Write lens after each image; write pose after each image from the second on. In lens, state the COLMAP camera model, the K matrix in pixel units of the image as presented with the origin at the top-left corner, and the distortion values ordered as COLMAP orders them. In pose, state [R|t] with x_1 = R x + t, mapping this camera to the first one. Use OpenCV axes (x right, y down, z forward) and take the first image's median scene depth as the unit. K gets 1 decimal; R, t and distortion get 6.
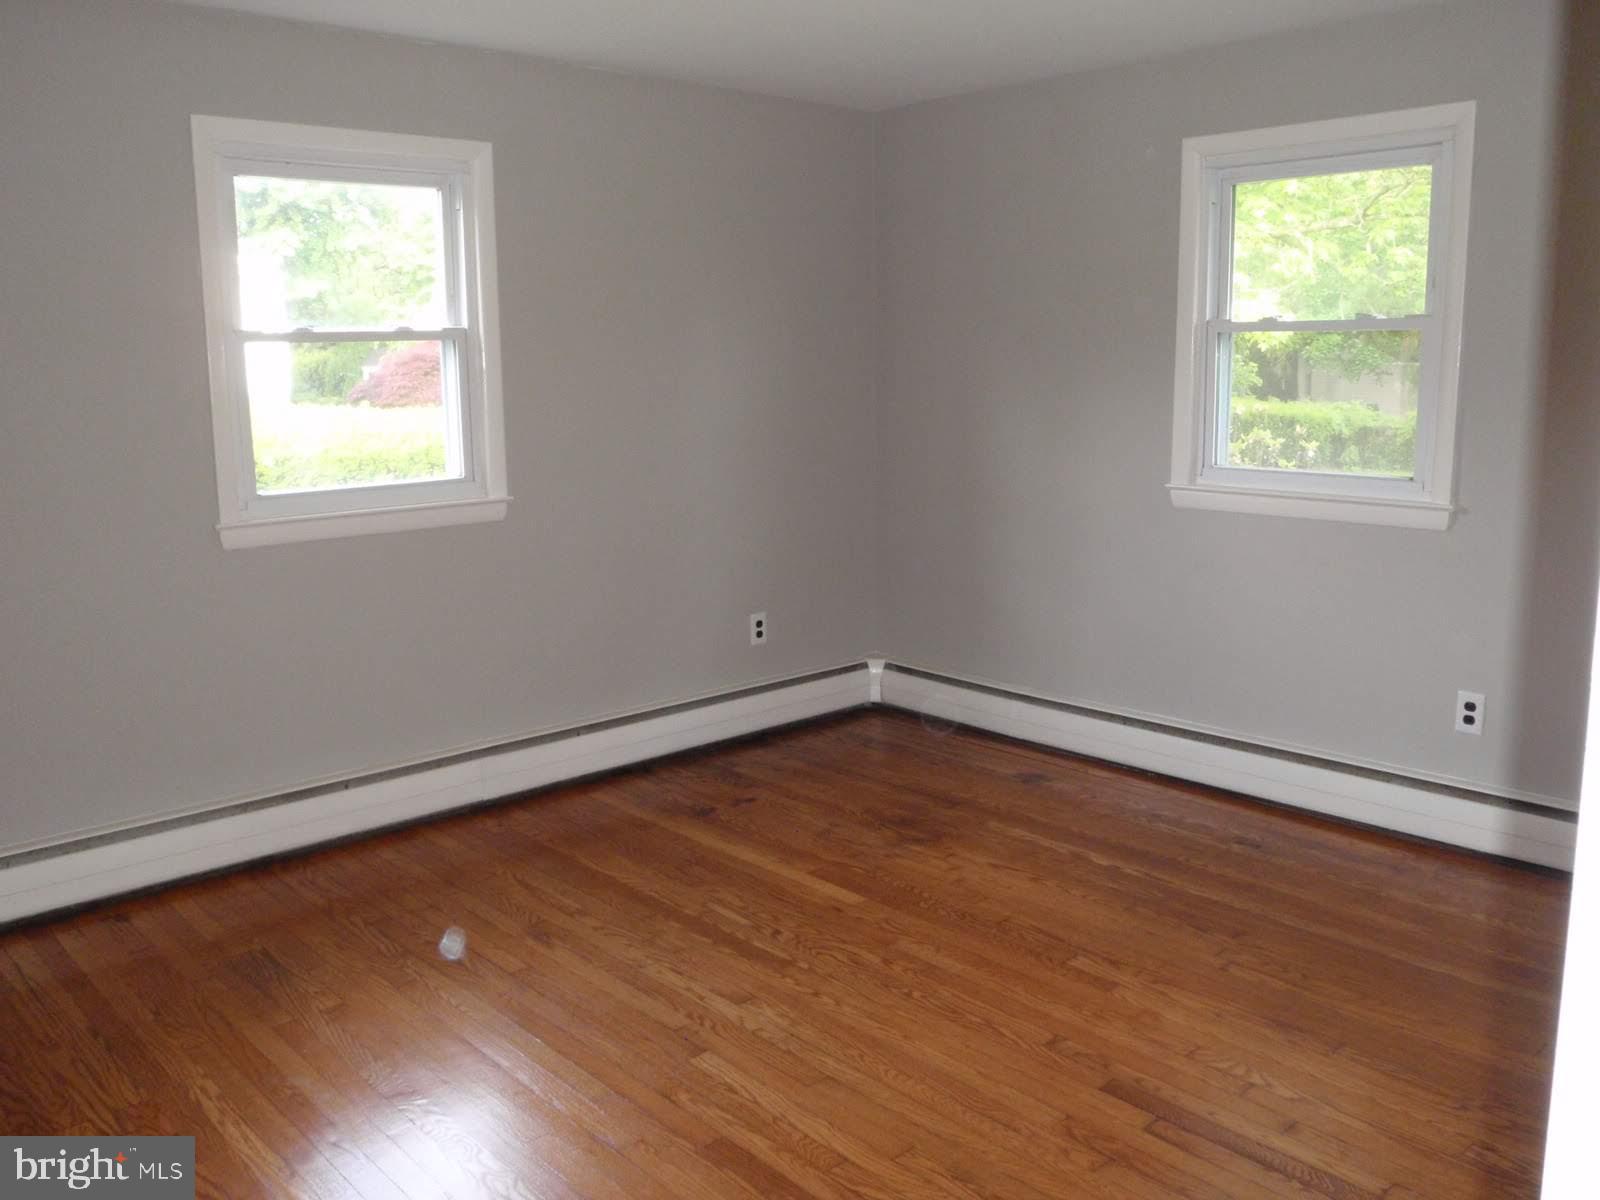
lens RADIAL K [[1349.9, 0, 801.1], [0, 1349.9, 596.2], [0, 0, 1]] dist [-0.078467, 0.056121]
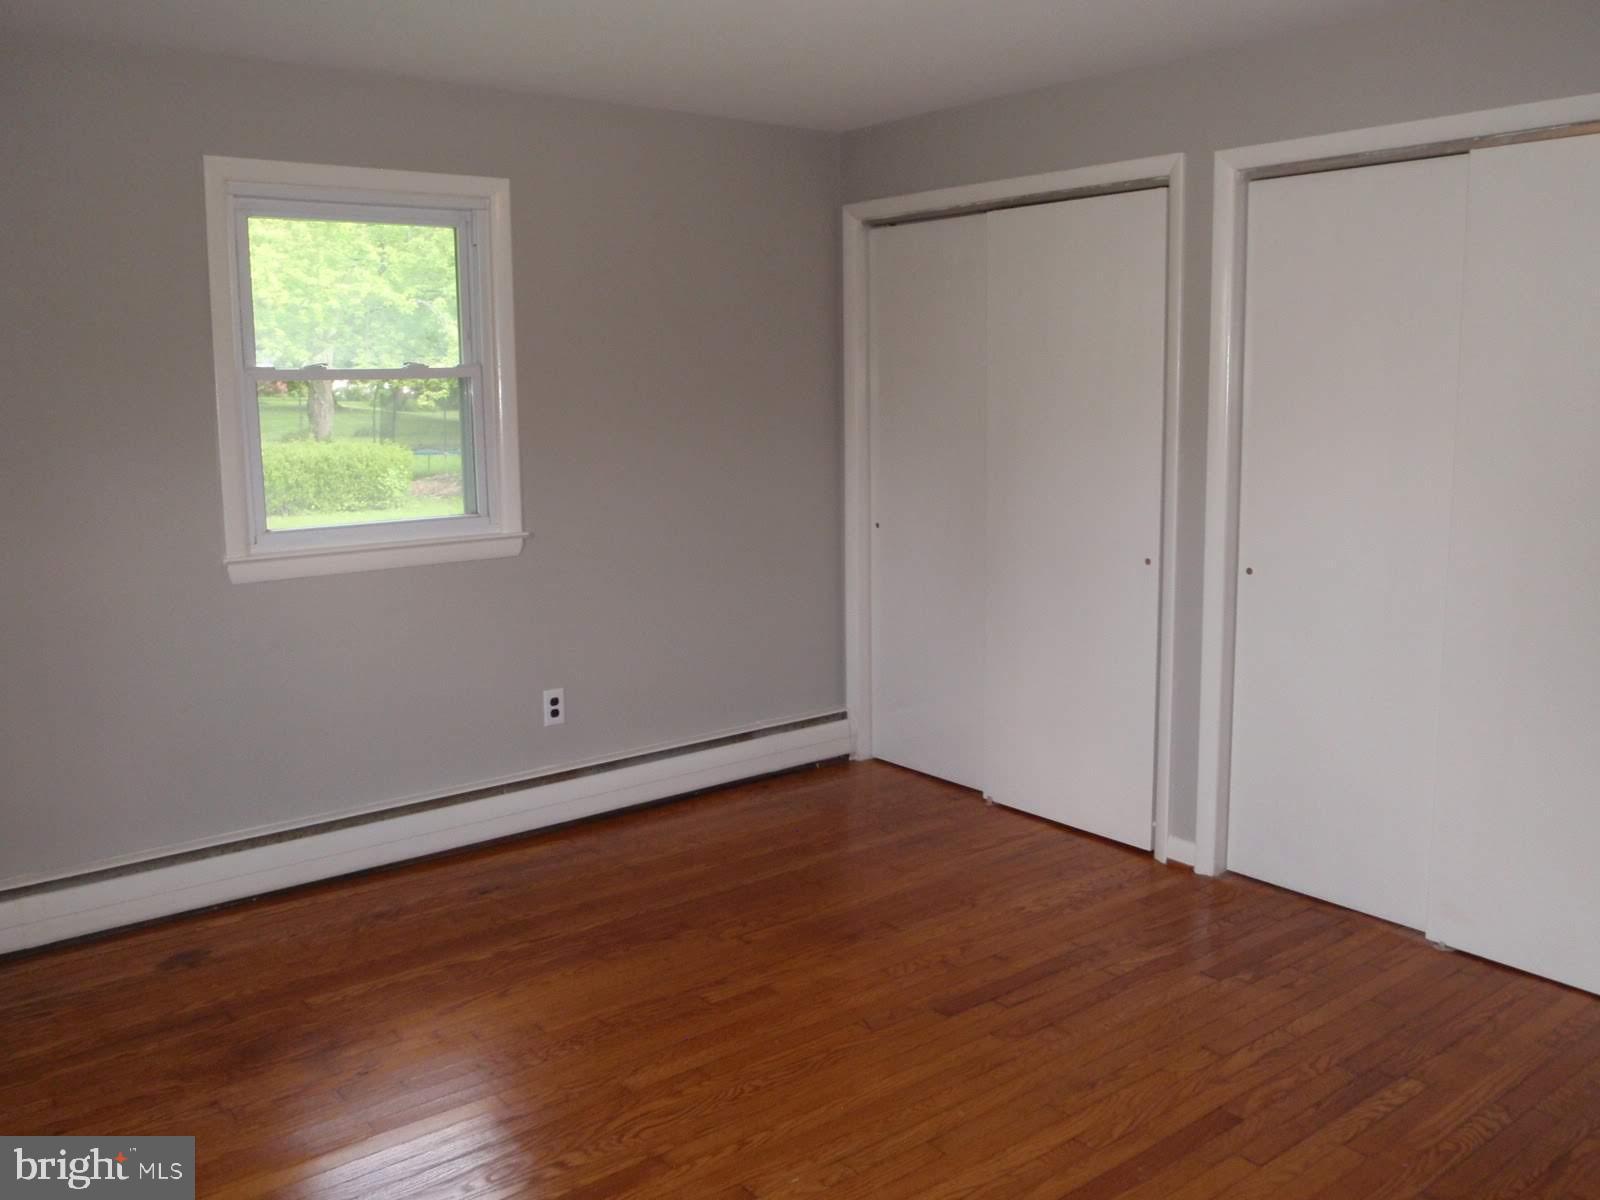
lens RADIAL K [[1349.9, 0, 794.1], [0, 1349.9, 594.6], [0, 0, 1]] dist [-0.078467, 0.056121]
pose [[0.075245, -0.143299, 0.986815, -0.636413], [0.192740, 0.973048, 0.126603, -0.118033], [-0.978361, 0.180672, 0.100837, 0.674426]]
